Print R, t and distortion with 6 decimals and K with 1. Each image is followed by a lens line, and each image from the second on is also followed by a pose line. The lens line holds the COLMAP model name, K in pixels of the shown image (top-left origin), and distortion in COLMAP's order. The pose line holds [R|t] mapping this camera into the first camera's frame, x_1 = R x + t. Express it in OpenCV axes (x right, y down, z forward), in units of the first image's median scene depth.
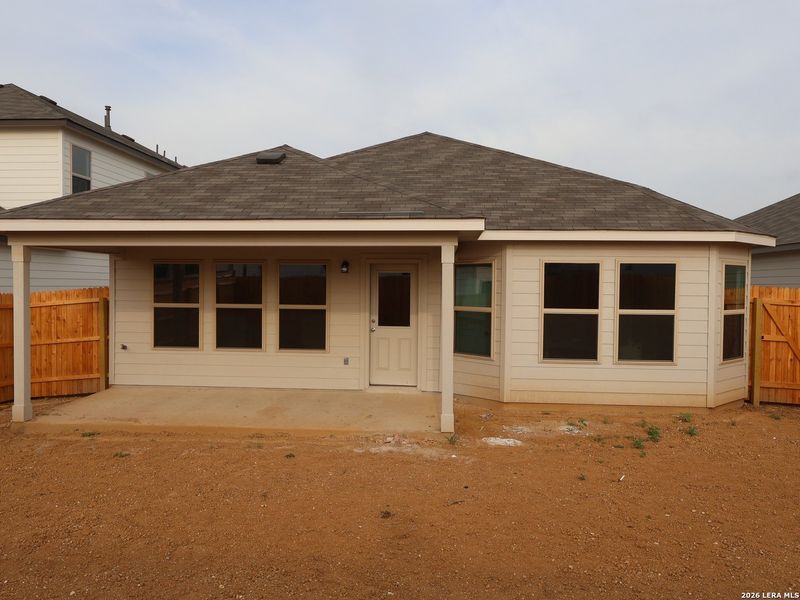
lens RADIAL K [[617.6, 0, 400.0], [0, 617.6, 300.0], [0, 0, 1]] dist [-0.000884, 0.002344]
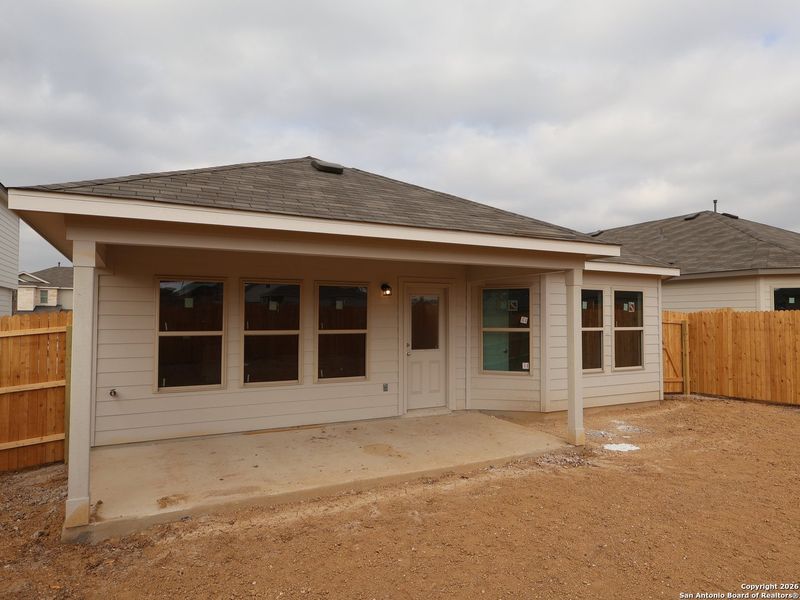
lens RADIAL K [[510.0, 0, 400.0], [0, 510.0, 300.0], [0, 0, 1]] dist [0.004274, -0.000277]
pose [[0.853904, 0.009975, 0.520336, -0.501043], [0.019287, 0.998523, -0.050794, 0.003704], [-0.520074, 0.053409, 0.852450, 0.315025]]
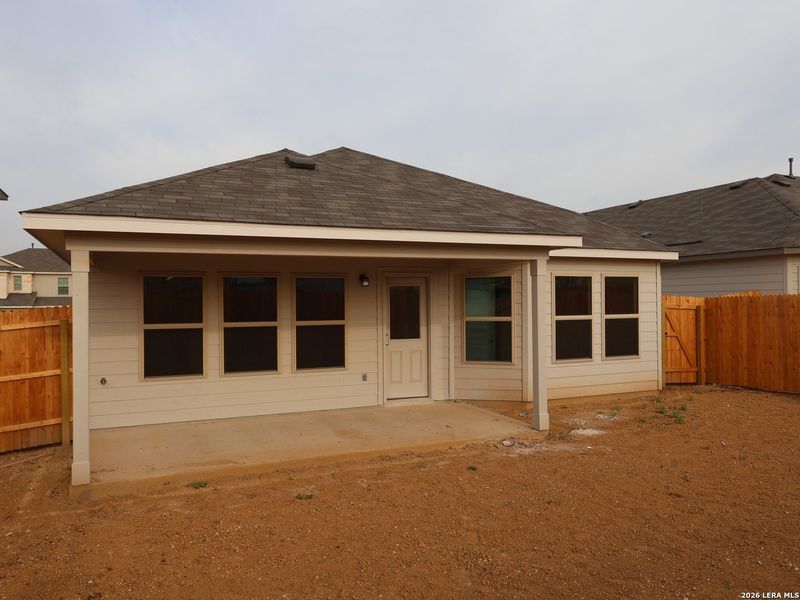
lens RADIAL K [[617.6, 0, 400.0], [0, 617.6, 300.0], [0, 0, 1]] dist [-0.000884, 0.002344]
pose [[0.878432, -0.016630, 0.477579, -0.519161], [0.029195, 0.999395, -0.018900, -0.002106], [-0.476976, 0.030545, 0.878386, 0.121286]]
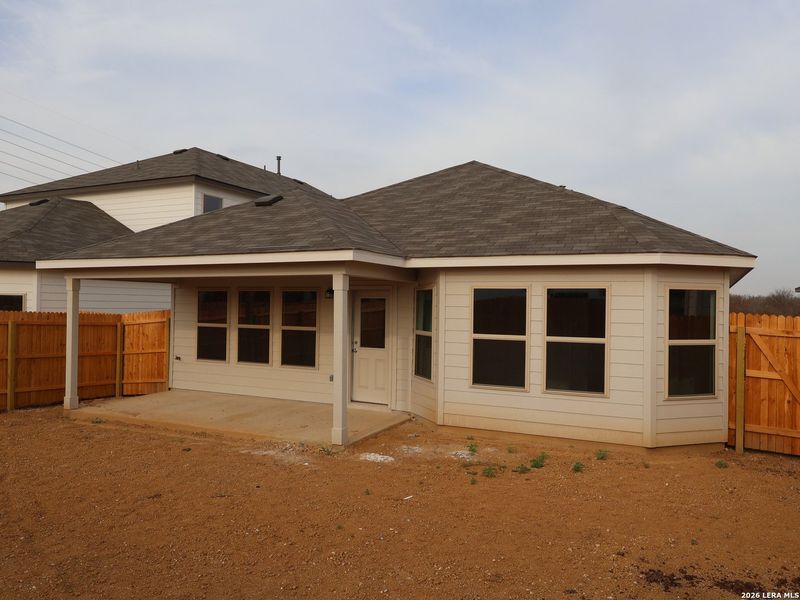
lens RADIAL K [[617.6, 0, 400.0], [0, 617.6, 300.0], [0, 0, 1]] dist [-0.000884, 0.002344]
pose [[0.925269, 0.000654, -0.379311, 0.463588], [-0.015354, 0.999243, -0.035731, -0.003140], [0.379001, 0.038885, 0.924579, 0.017221]]
